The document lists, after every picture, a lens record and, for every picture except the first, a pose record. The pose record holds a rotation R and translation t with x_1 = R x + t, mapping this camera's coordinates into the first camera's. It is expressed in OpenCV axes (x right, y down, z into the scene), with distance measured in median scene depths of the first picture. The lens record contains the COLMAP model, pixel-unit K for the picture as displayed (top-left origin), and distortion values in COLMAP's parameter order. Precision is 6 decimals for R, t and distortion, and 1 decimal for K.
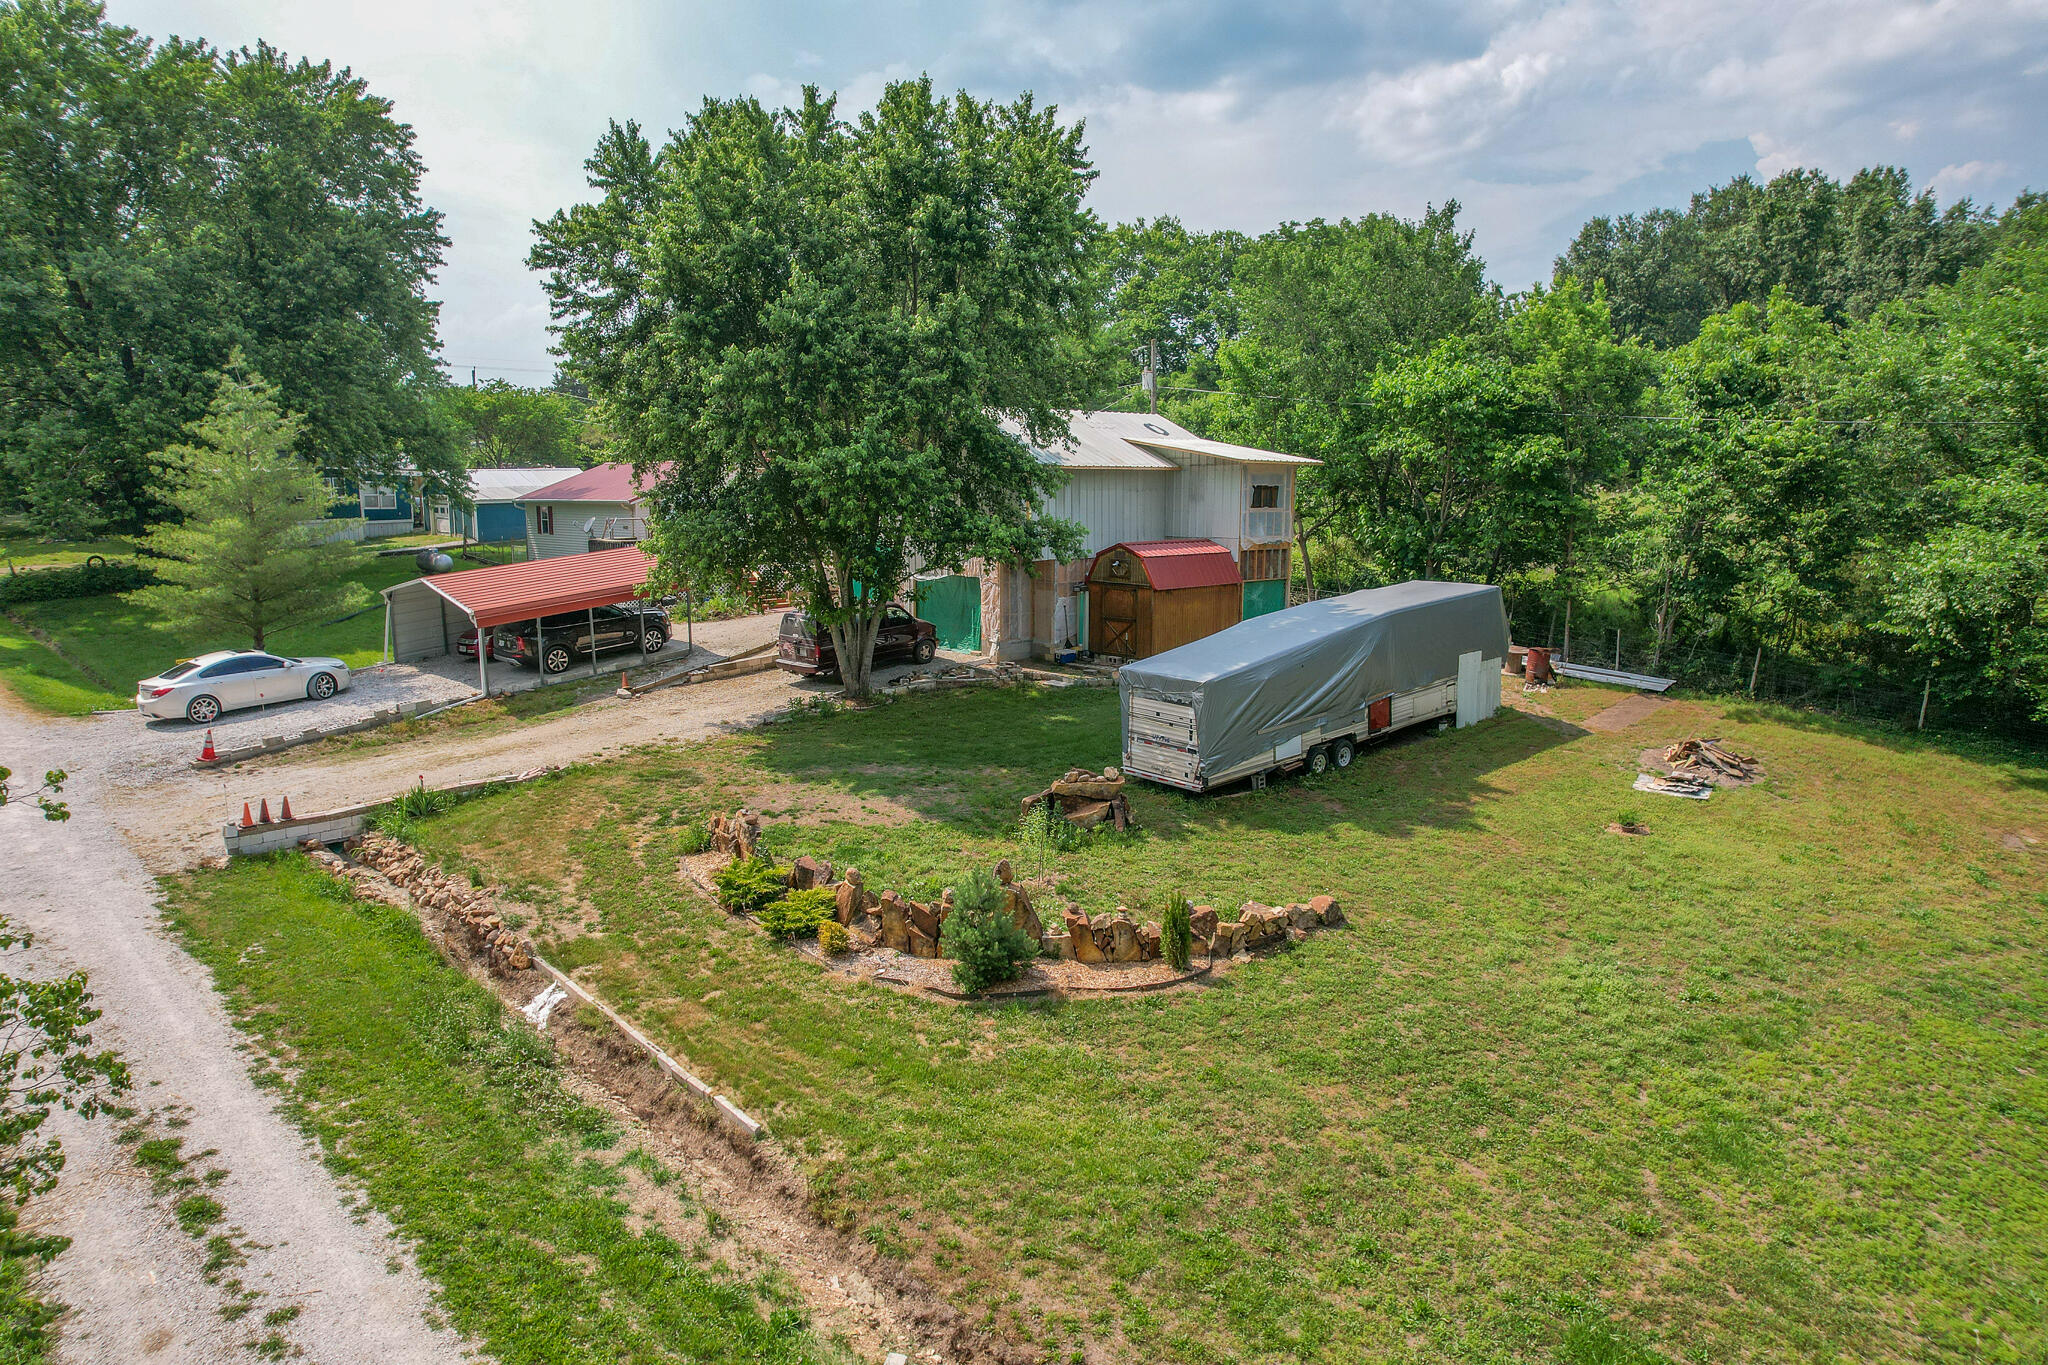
lens RADIAL K [[1307.1, 0, 1034.5], [0, 1307.1, 678.5], [0, 0, 1]] dist [-0.077825, 0.068086]
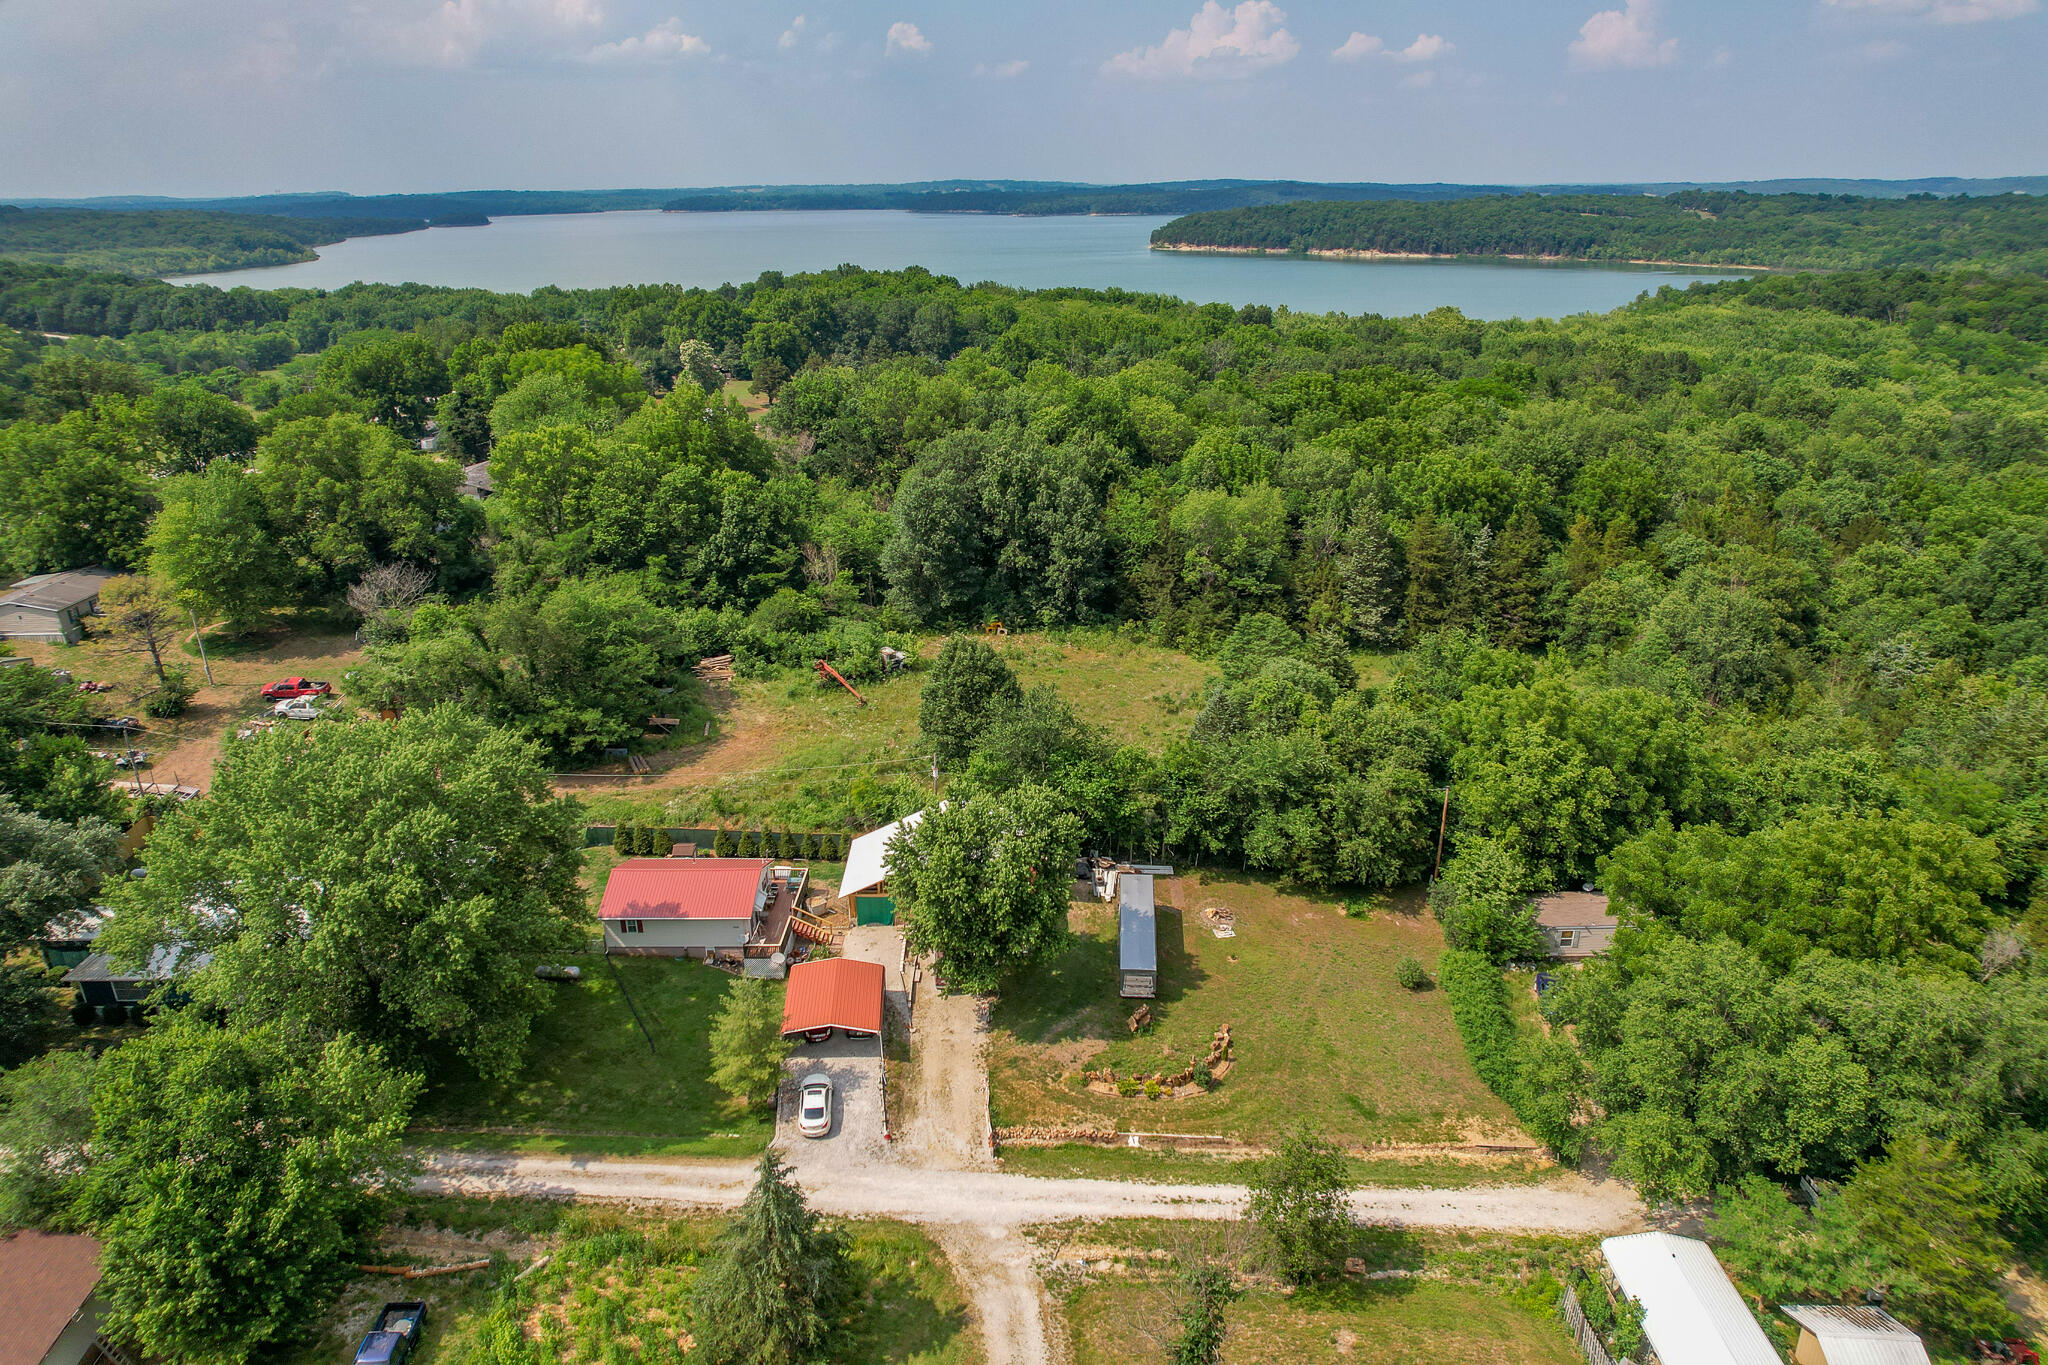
lens RADIAL K [[1307.1, 0, 1034.5], [0, 1307.1, 678.5], [0, 0, 1]] dist [-0.077825, 0.068086]
pose [[0.684566, -0.264964, 0.679090, -2.107376], [0.114624, 0.959137, 0.258683, -1.575092], [-0.719883, -0.099246, 0.686964, -0.994615]]
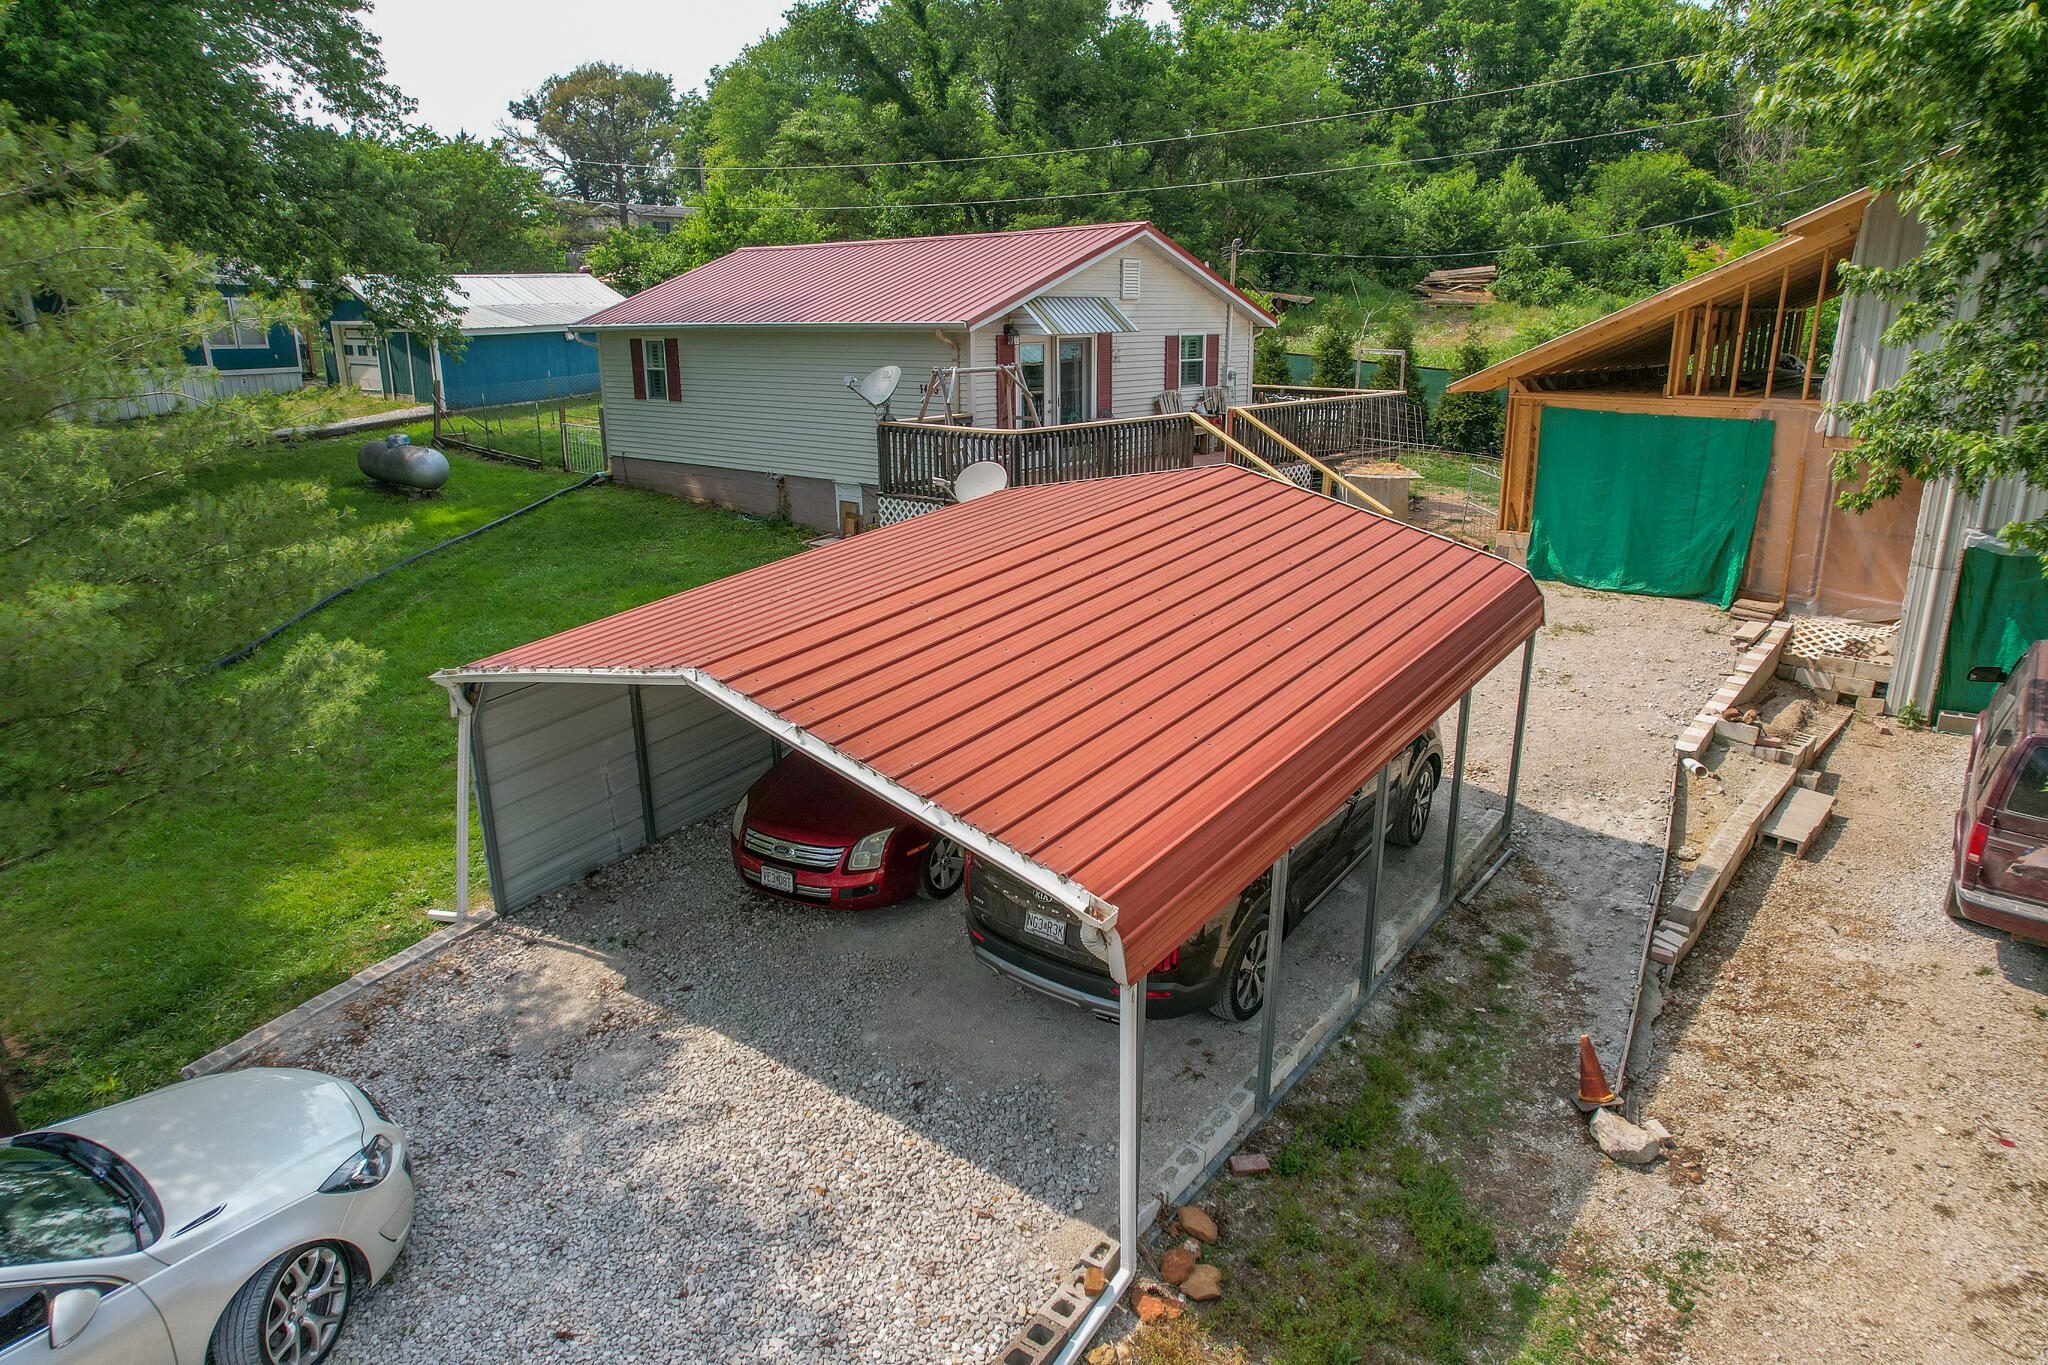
lens RADIAL K [[1307.1, 0, 1034.5], [0, 1307.1, 678.5], [0, 0, 1]] dist [-0.077825, 0.068086]
pose [[0.994753, -0.037612, 0.095140, -0.570936], [0.024902, 0.991015, 0.131411, -0.137853], [-0.099227, -0.128352, 0.986752, 1.010189]]
